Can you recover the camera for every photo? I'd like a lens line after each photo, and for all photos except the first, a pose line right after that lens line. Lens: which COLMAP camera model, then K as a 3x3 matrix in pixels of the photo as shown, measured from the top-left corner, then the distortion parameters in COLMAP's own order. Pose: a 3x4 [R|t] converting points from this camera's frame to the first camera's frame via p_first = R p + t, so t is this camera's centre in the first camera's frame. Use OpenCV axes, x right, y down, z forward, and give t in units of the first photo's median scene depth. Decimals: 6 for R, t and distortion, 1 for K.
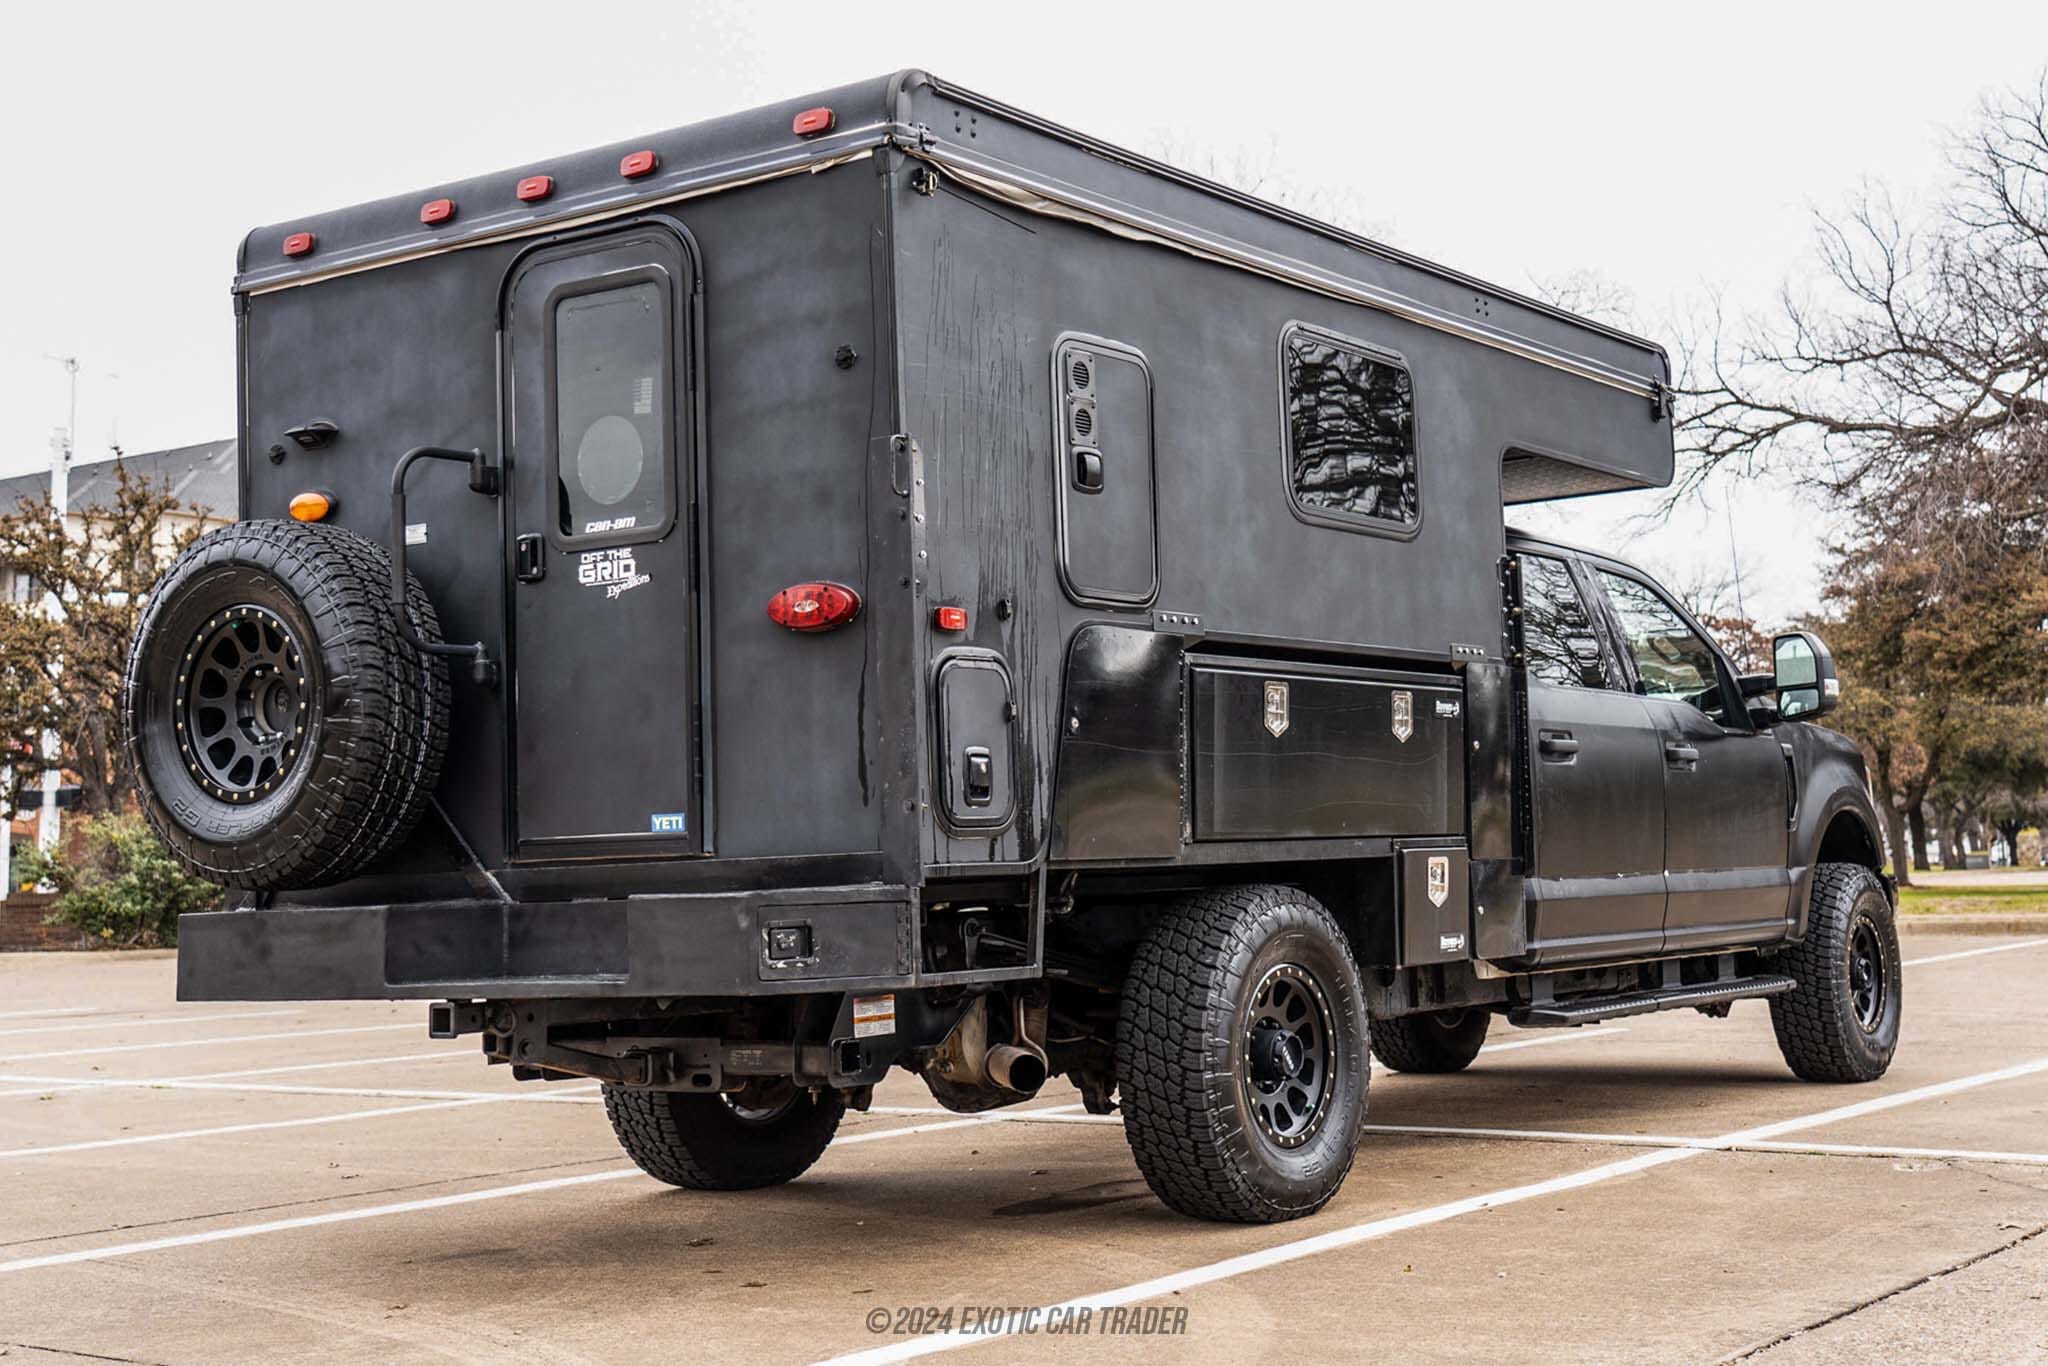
lens RADIAL K [[2691.1, 0, 1024.0], [0, 2691.1, 683.0], [0, 0, 1]] dist [0.050538, 0.025446]
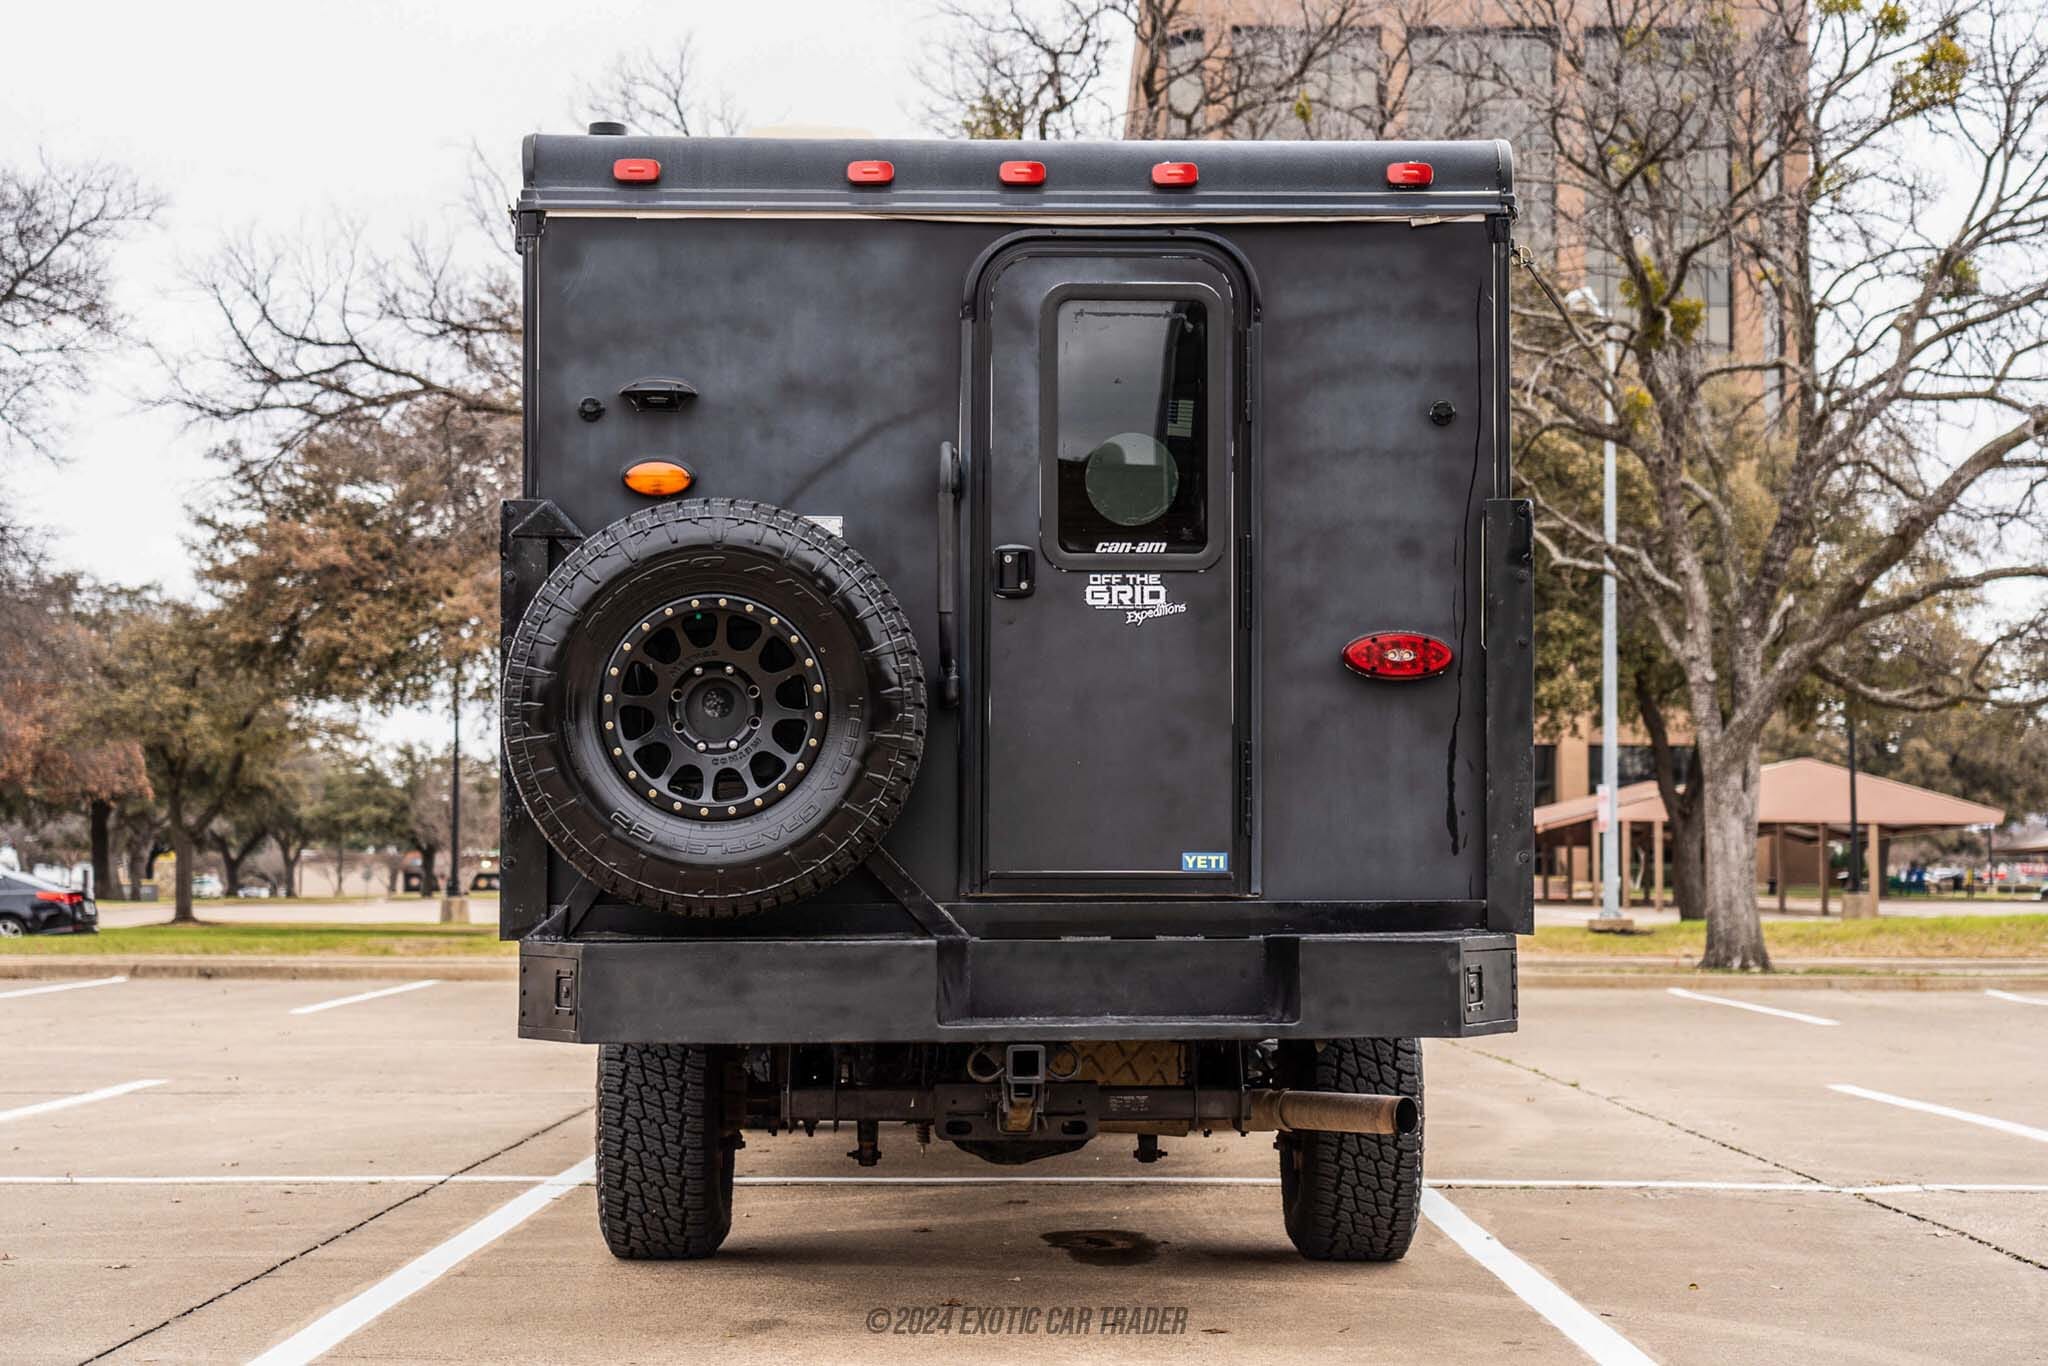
lens RADIAL K [[3332.5, 0, 1025.9], [0, 3332.5, 780.2], [0, 0, 1]] dist [0.033175, 0.036476]
pose [[0.810170, 0.048685, 0.584170, -0.850754], [-0.068091, 0.997615, 0.011291, 0.012626], [-0.582227, -0.048925, 0.811553, 0.056861]]
